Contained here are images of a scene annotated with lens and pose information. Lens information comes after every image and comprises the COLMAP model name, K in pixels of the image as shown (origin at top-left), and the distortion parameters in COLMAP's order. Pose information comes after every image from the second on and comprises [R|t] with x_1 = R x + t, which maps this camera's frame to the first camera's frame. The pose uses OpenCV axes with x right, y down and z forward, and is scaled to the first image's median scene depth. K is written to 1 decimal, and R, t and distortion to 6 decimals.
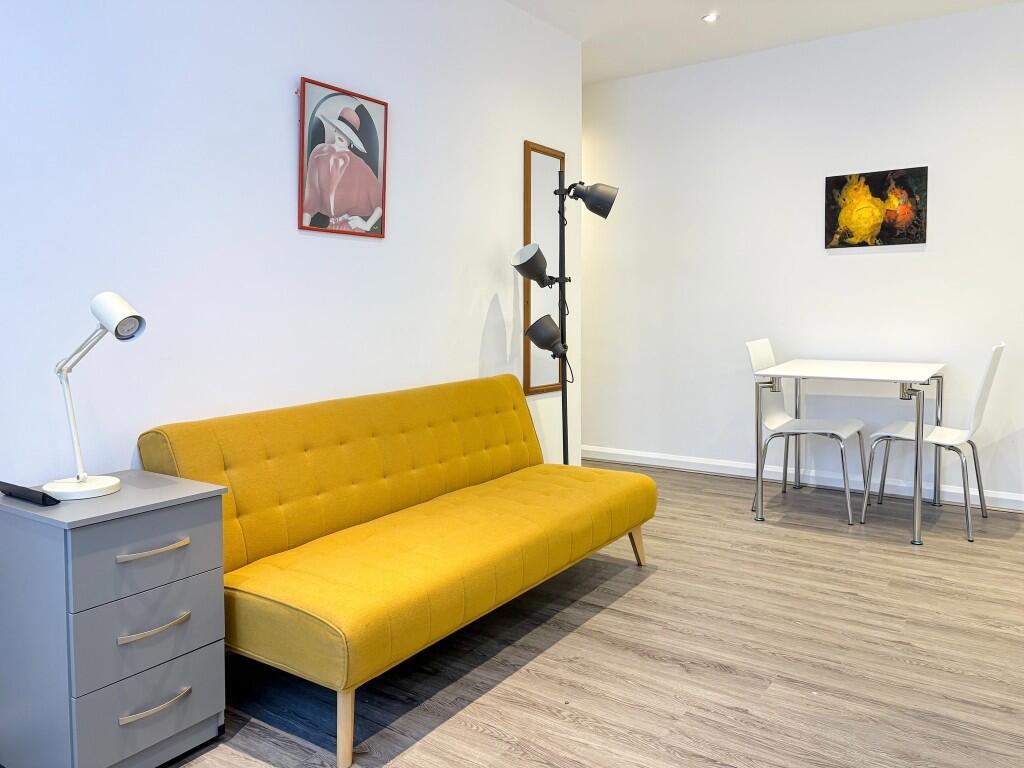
lens RADIAL K [[804.8, 0, 513.0], [0, 804.8, 357.7], [0, 0, 1]] dist [0.006778, -0.000667]
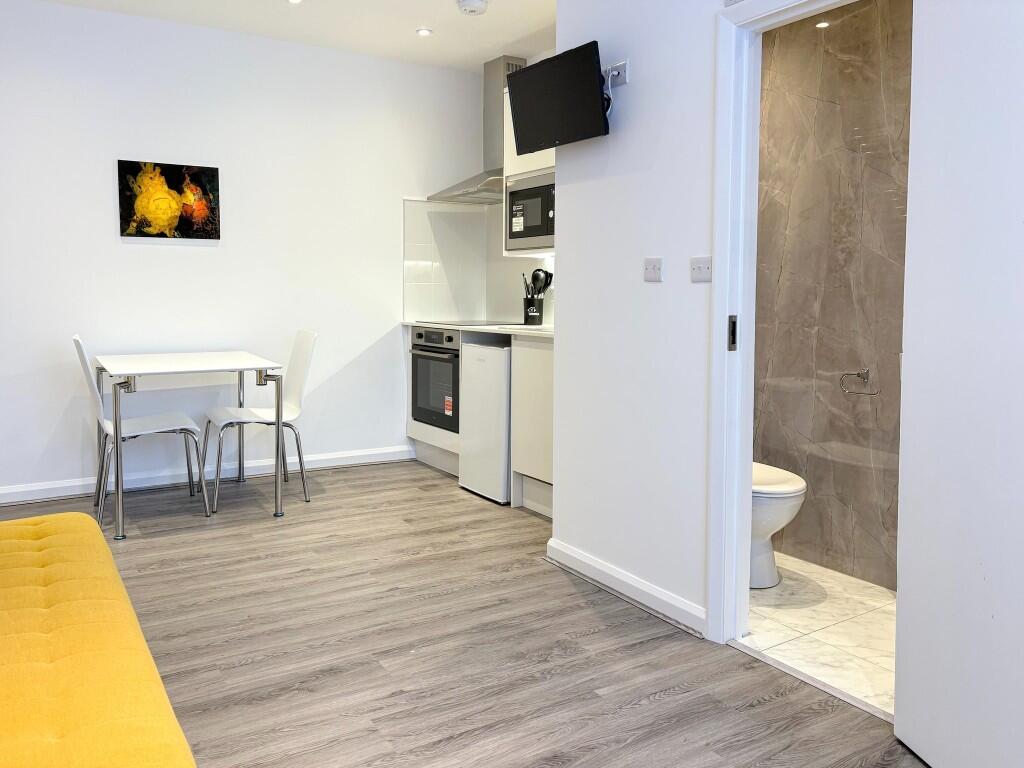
lens RADIAL K [[790.9, 0, 507.9], [0, 790.9, 327.2], [0, 0, 1]] dist [0.034378, -0.002723]
pose [[0.394346, -0.030602, 0.918453, -0.460072], [0.049079, 0.998720, 0.012204, -0.029202], [-0.917651, 0.040264, 0.395343, 0.350149]]
